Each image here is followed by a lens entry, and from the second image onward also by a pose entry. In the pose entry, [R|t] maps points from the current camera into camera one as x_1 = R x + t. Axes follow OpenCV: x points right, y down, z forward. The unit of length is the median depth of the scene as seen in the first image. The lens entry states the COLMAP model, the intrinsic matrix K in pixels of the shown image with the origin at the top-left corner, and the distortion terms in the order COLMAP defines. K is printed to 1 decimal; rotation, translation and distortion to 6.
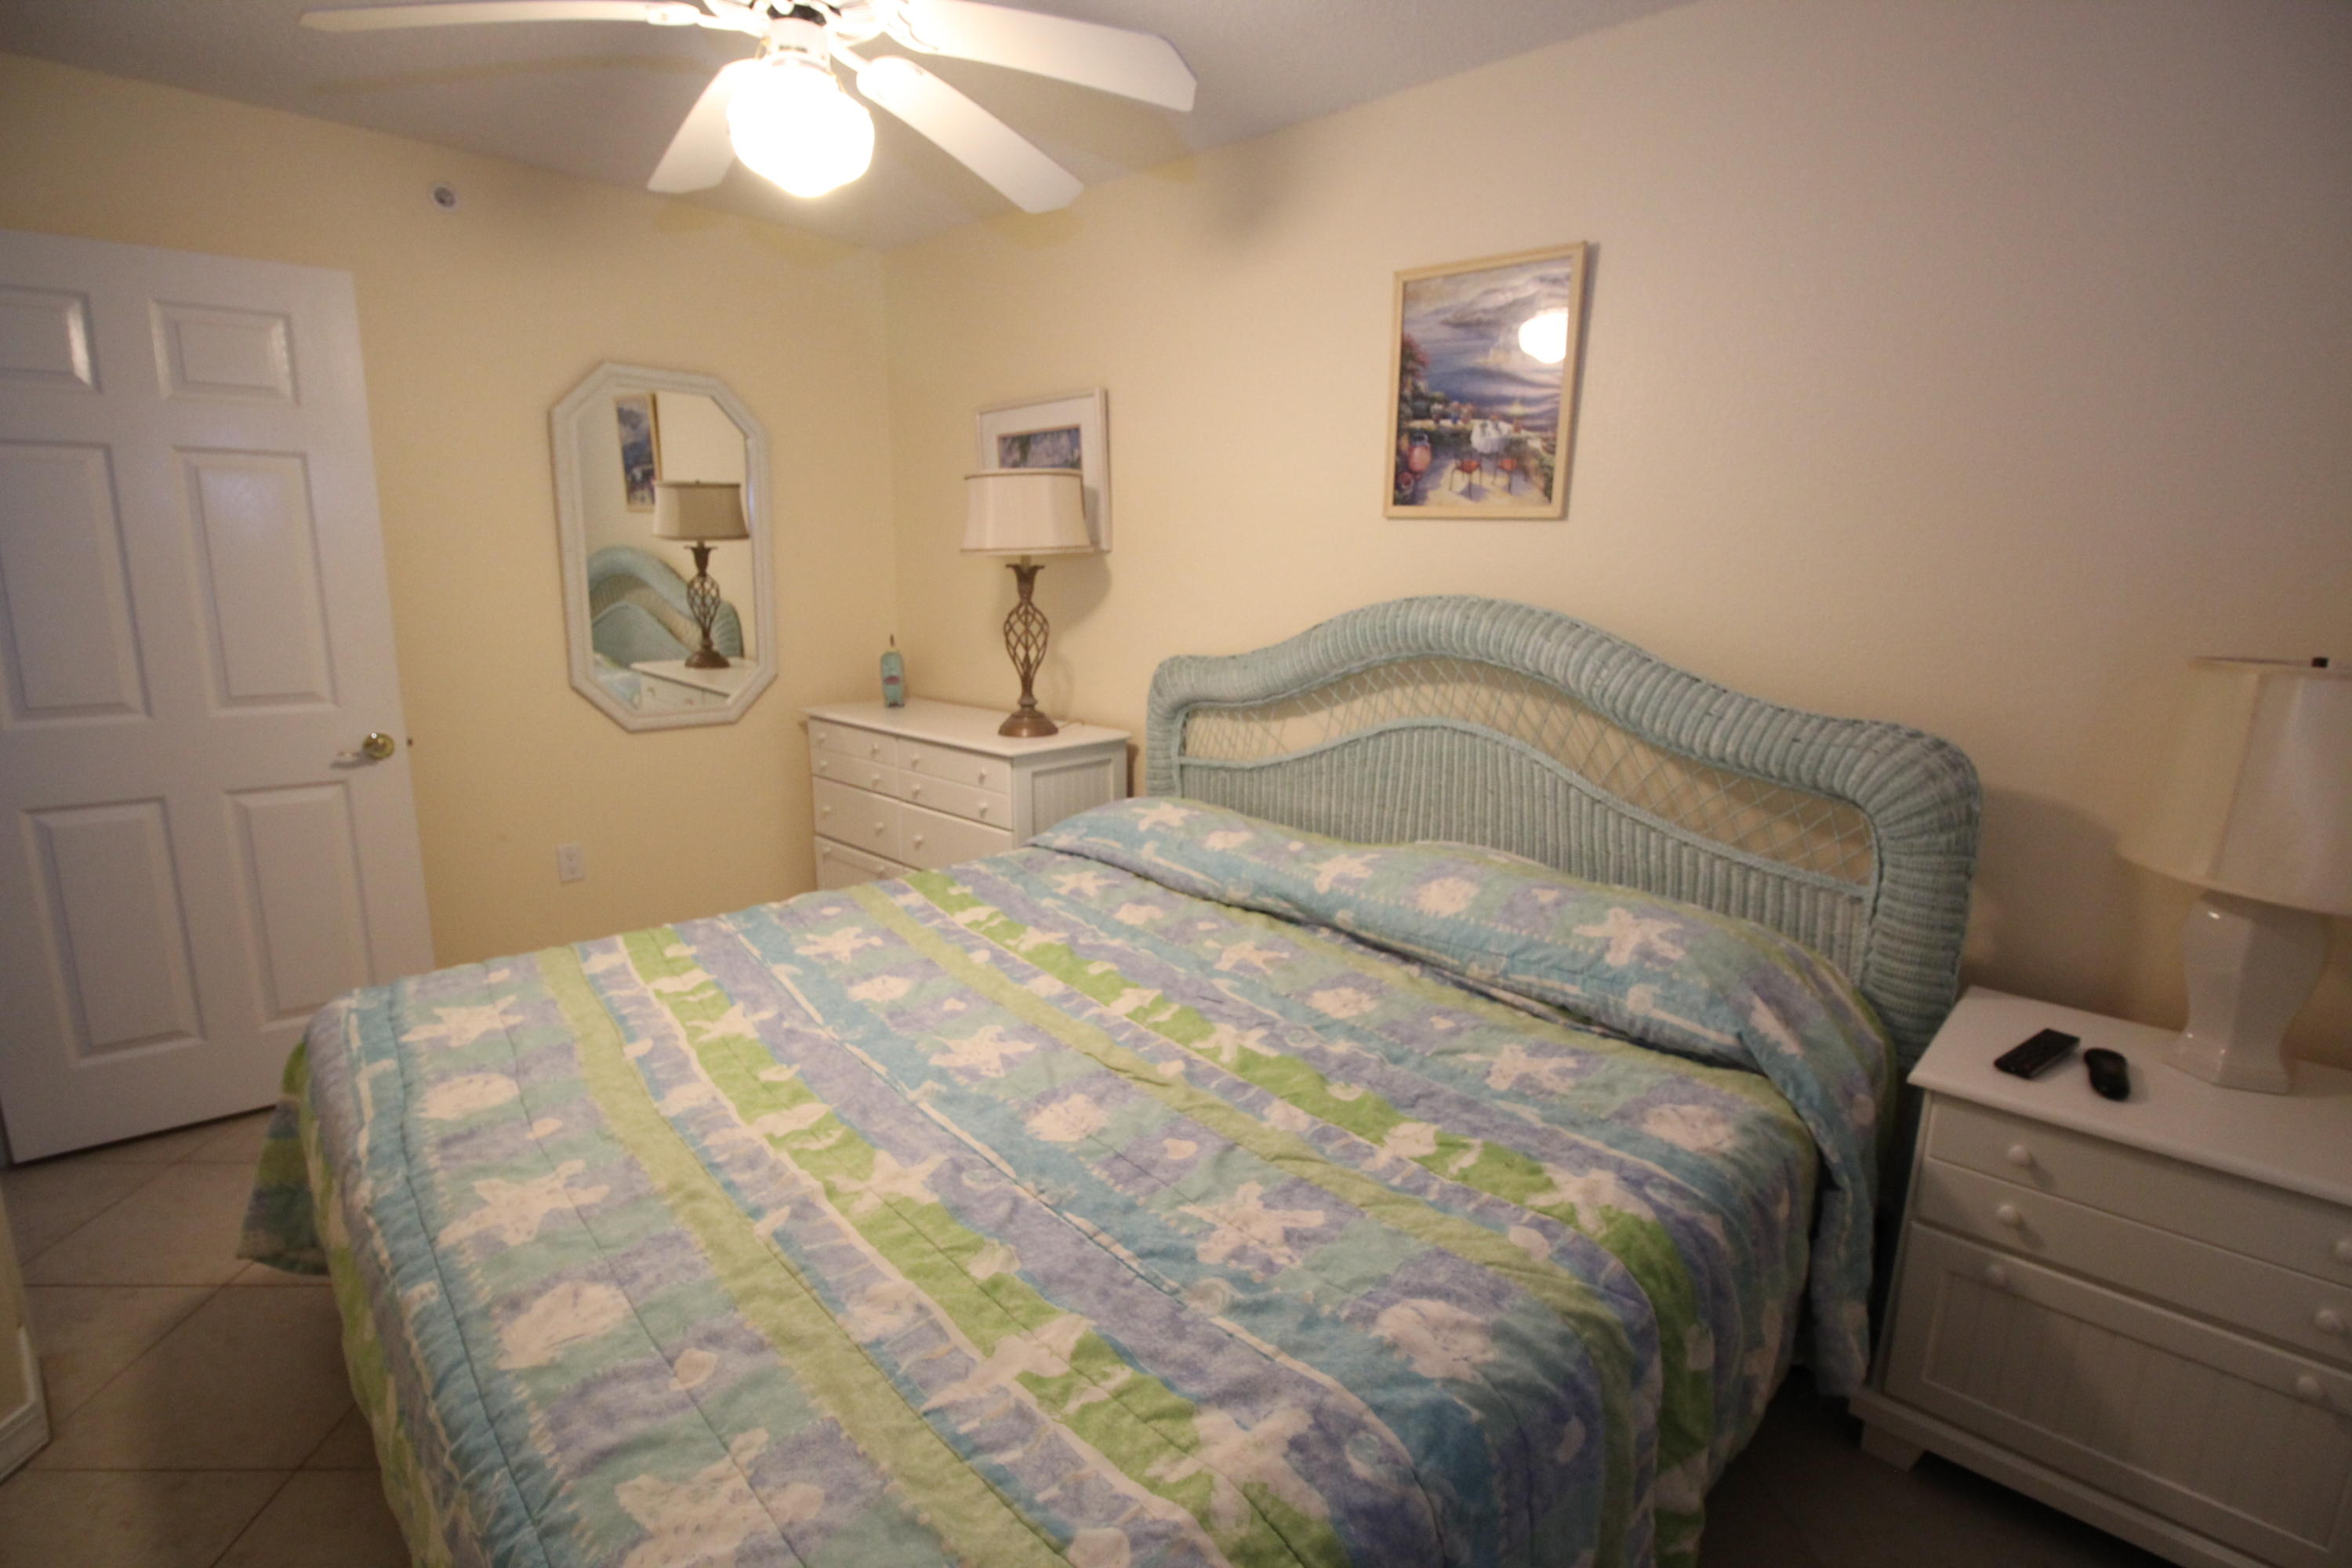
lens RADIAL K [[1089.8, 0, 1174.8], [0, 1089.8, 792.0], [0, 0, 1]] dist [-0.000327, -0.014448]
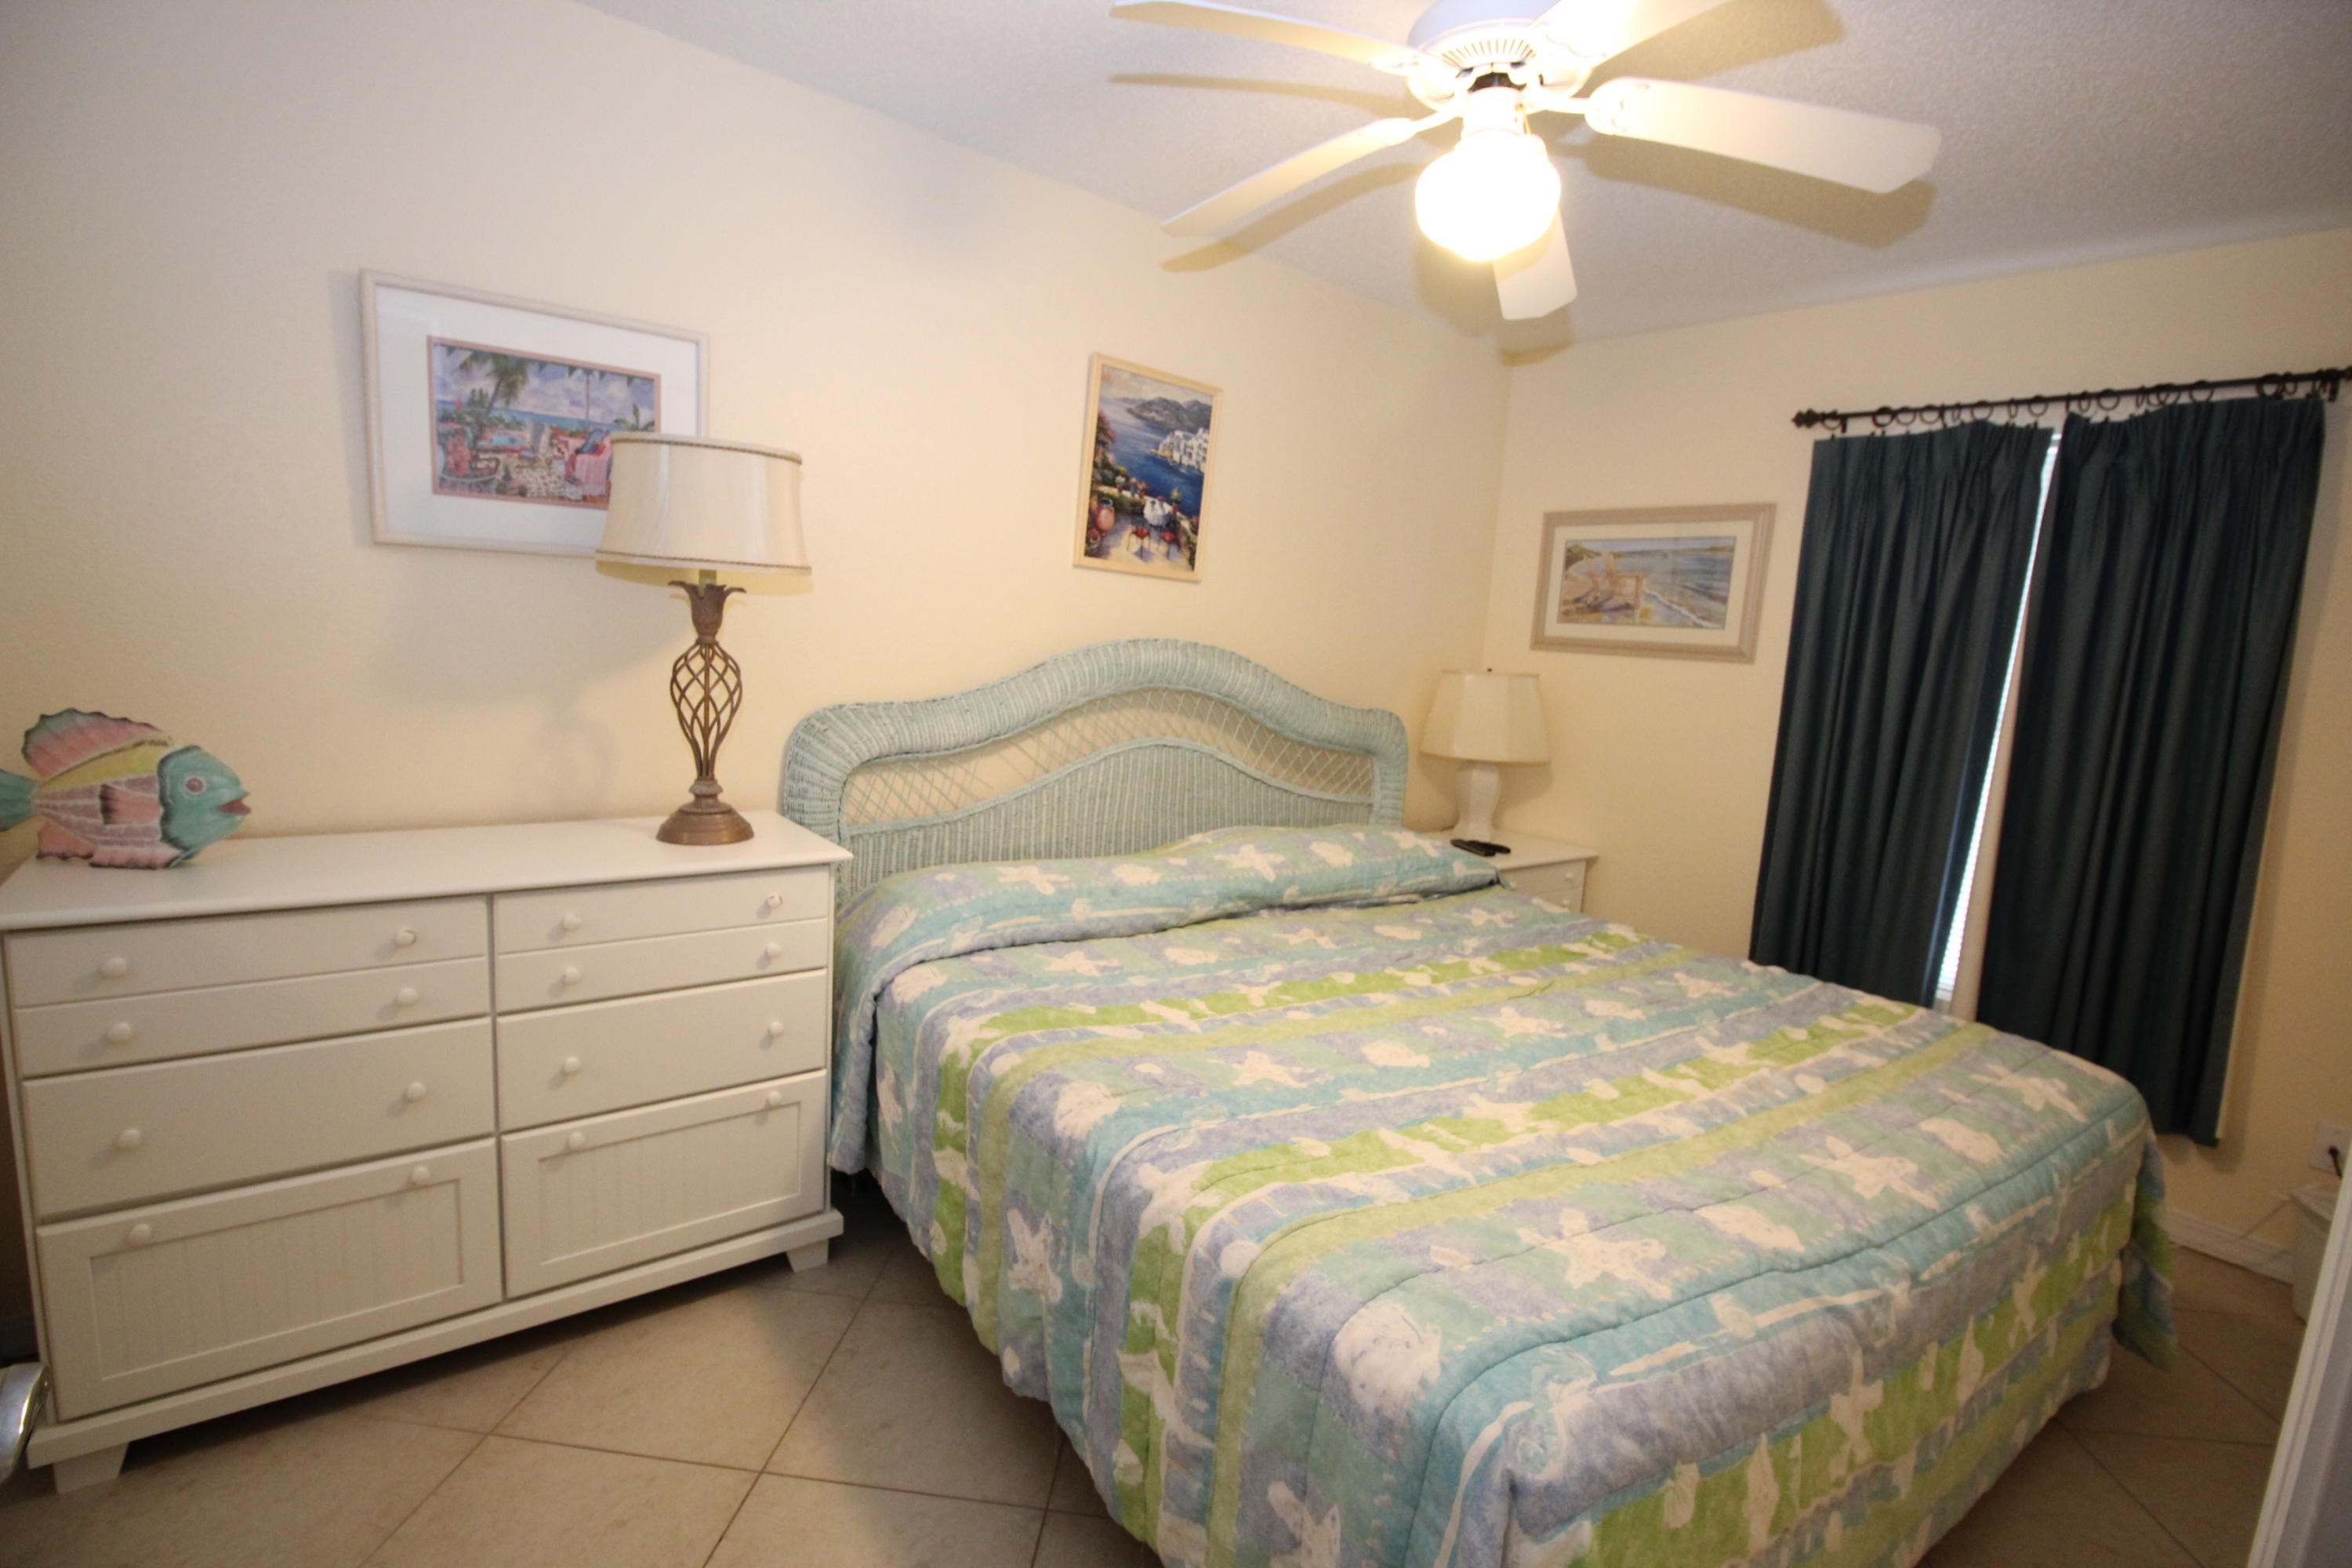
lens RADIAL K [[1097.8, 0, 1176.0], [0, 1097.8, 784.0], [0, 0, 1]] dist [0.001714, -0.014491]
pose [[0.137375, -0.139838, 0.980599, -0.976776], [0.143851, 0.982305, 0.119928, -0.162852], [-0.980018, 0.124585, 0.155060, 0.802021]]
